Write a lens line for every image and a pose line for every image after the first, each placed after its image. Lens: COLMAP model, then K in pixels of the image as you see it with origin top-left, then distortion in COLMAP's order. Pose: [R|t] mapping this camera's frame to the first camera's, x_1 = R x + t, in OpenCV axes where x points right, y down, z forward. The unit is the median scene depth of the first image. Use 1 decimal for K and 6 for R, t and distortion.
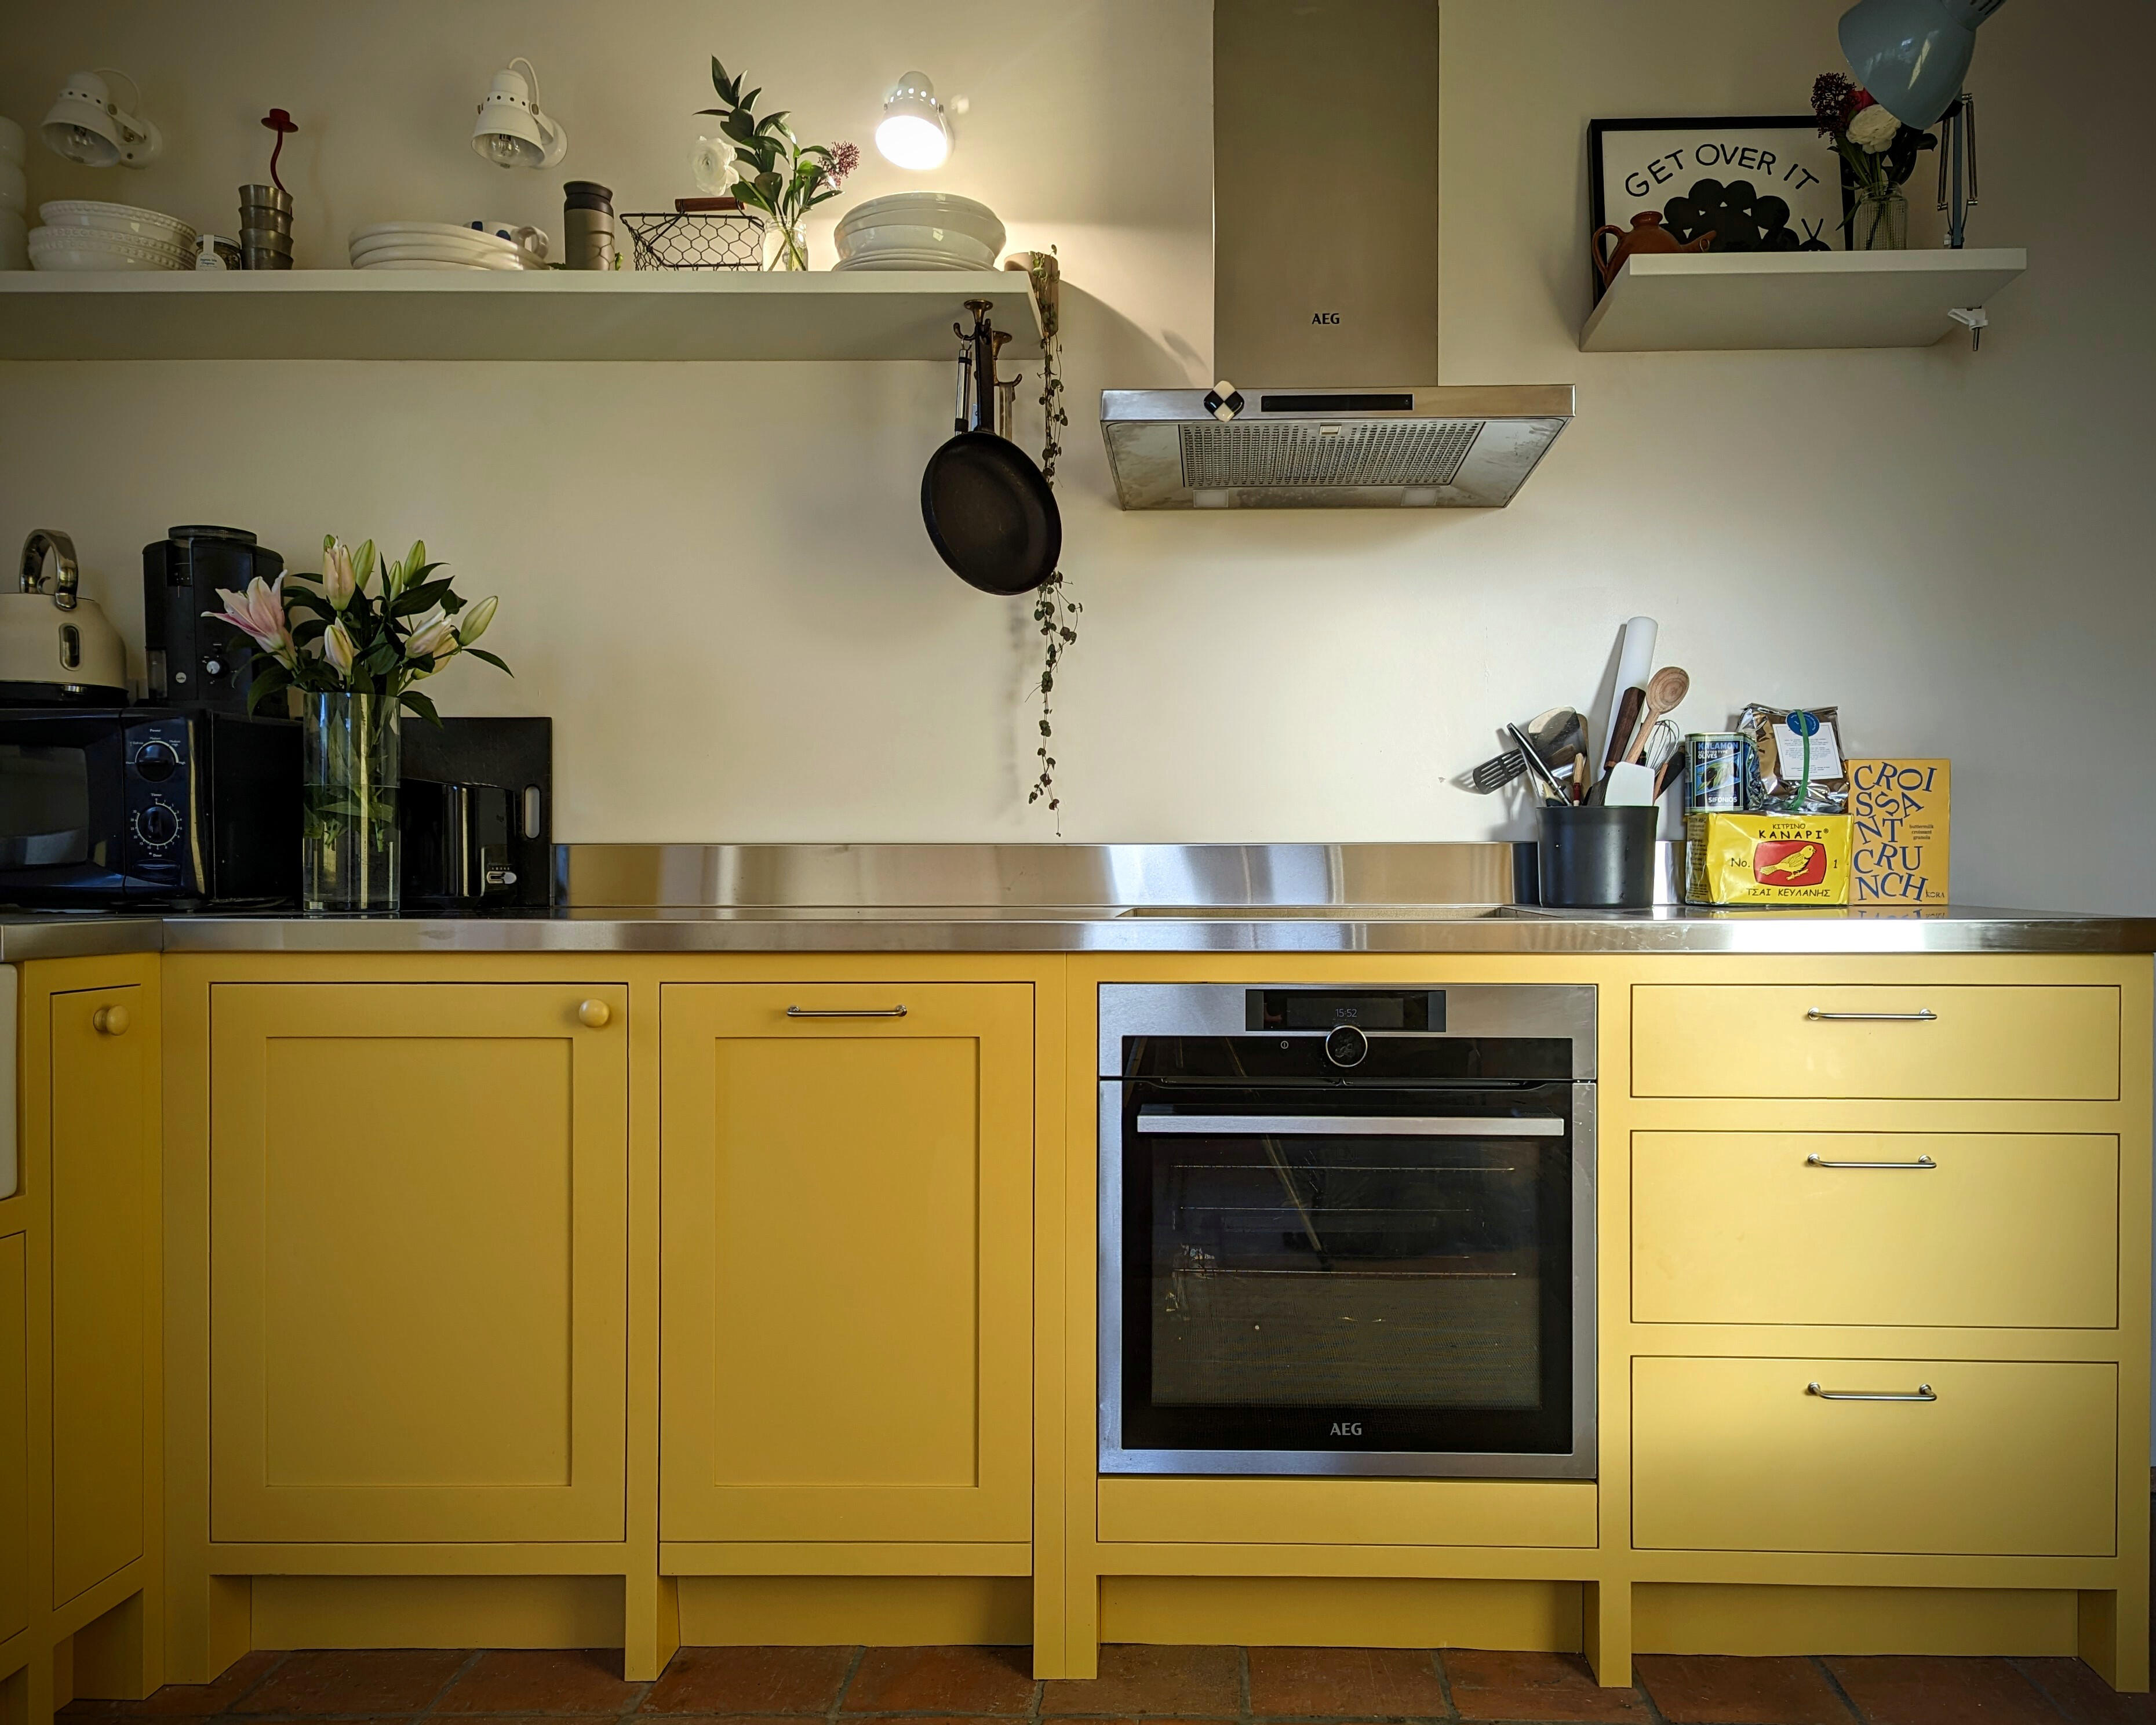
lens RADIAL K [[1702.6, 0, 1211.3], [0, 1702.6, 895.4], [0, 0, 1]] dist [0.039579, -0.031108]
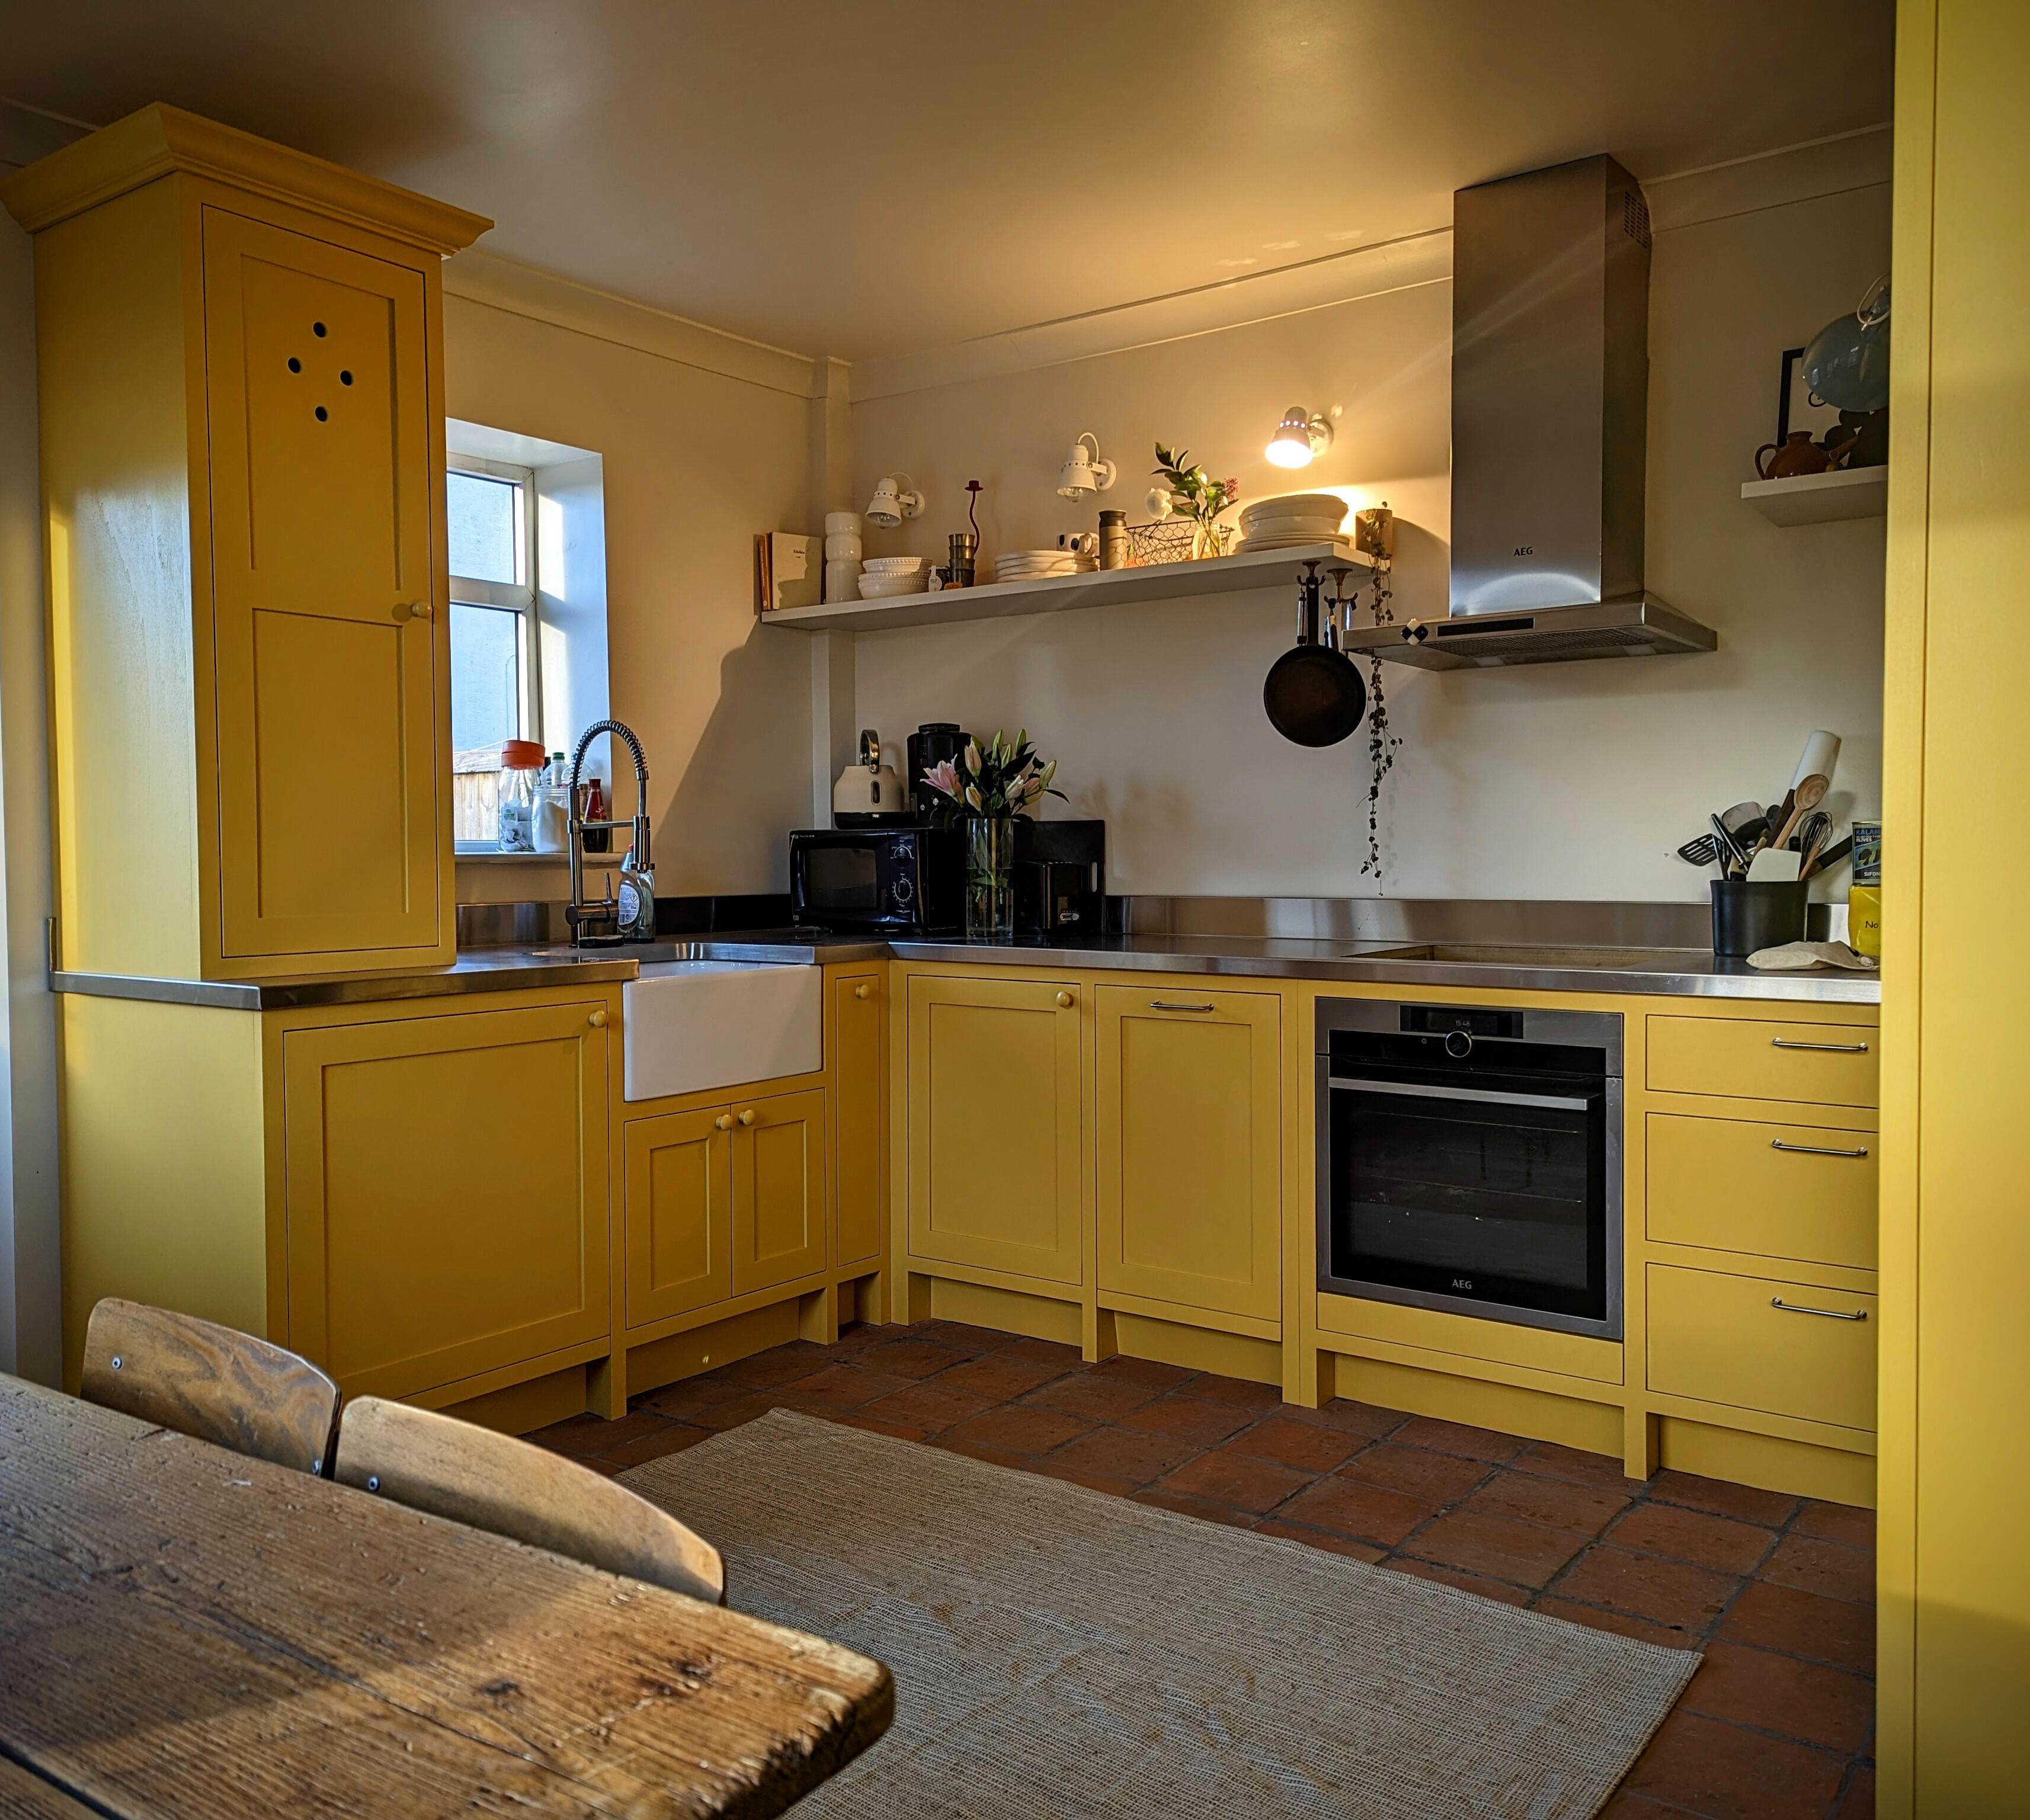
lens RADIAL K [[1685.5, 0, 1006.1], [0, 1685.5, 909.3], [0, 0, 1]] dist [0.008309, -0.032036]
pose [[0.814562, 0.015370, -0.579873, 0.537632], [0.000019, 0.999648, 0.026522, -0.065642], [0.580077, -0.021615, 0.814275, -0.435024]]
